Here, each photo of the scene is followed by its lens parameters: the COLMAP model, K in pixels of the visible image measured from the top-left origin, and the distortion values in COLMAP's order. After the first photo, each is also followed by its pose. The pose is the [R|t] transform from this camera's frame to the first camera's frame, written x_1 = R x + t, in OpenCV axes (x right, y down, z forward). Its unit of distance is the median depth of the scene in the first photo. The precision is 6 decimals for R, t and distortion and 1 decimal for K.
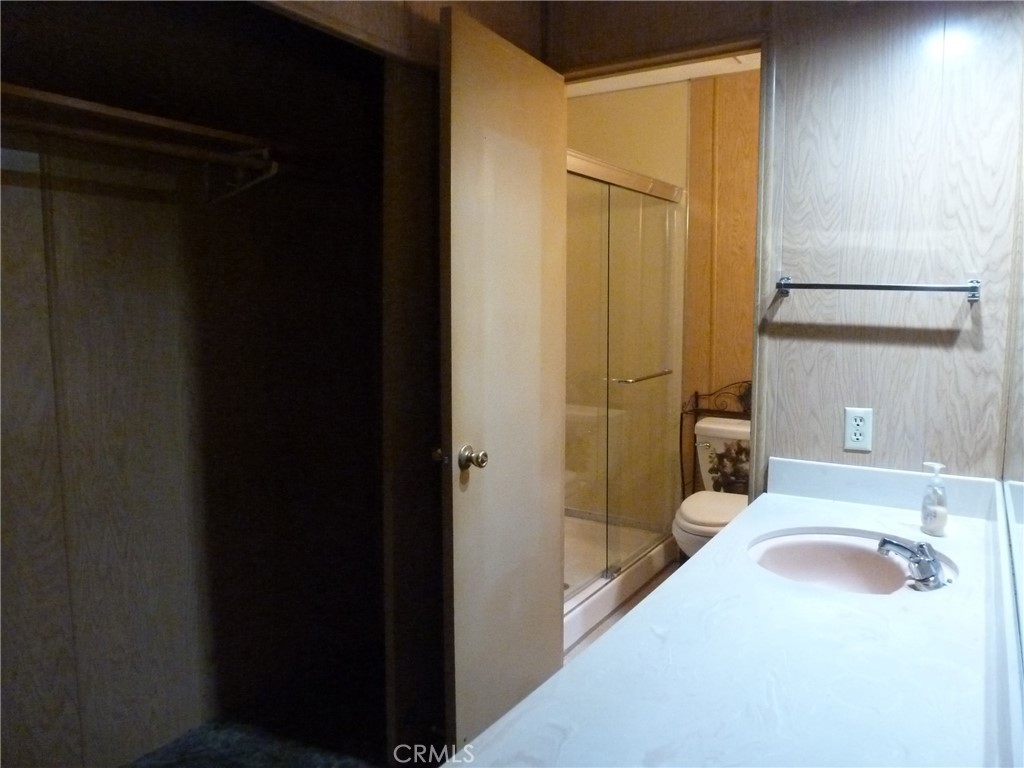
lens RADIAL K [[750.4, 0, 520.0], [0, 750.4, 381.3], [0, 0, 1]] dist [-0.058429, -0.000775]
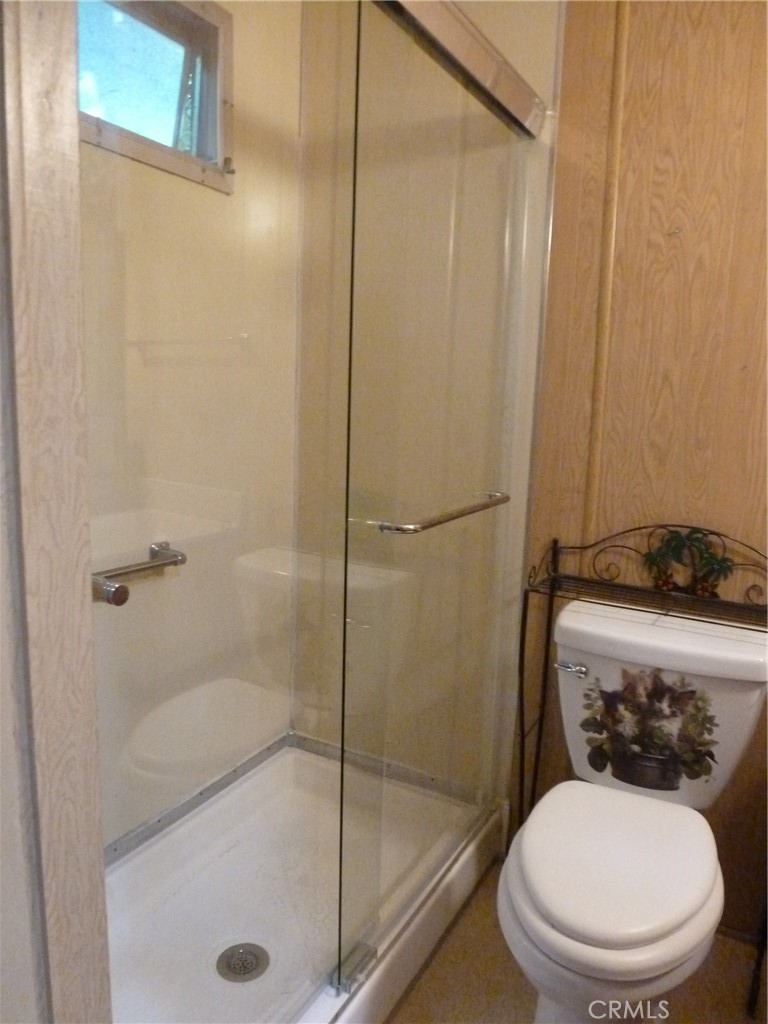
lens RADIAL K [[750.4, 0, 384.0], [0, 750.4, 512.0], [0, 0, 1]] dist [-0.058429, -0.000775]
pose [[0.997988, 0.029347, 0.056200, 0.101040], [-0.032332, 0.998073, 0.052964, -0.027257], [-0.054538, -0.054674, 0.997014, 0.545615]]
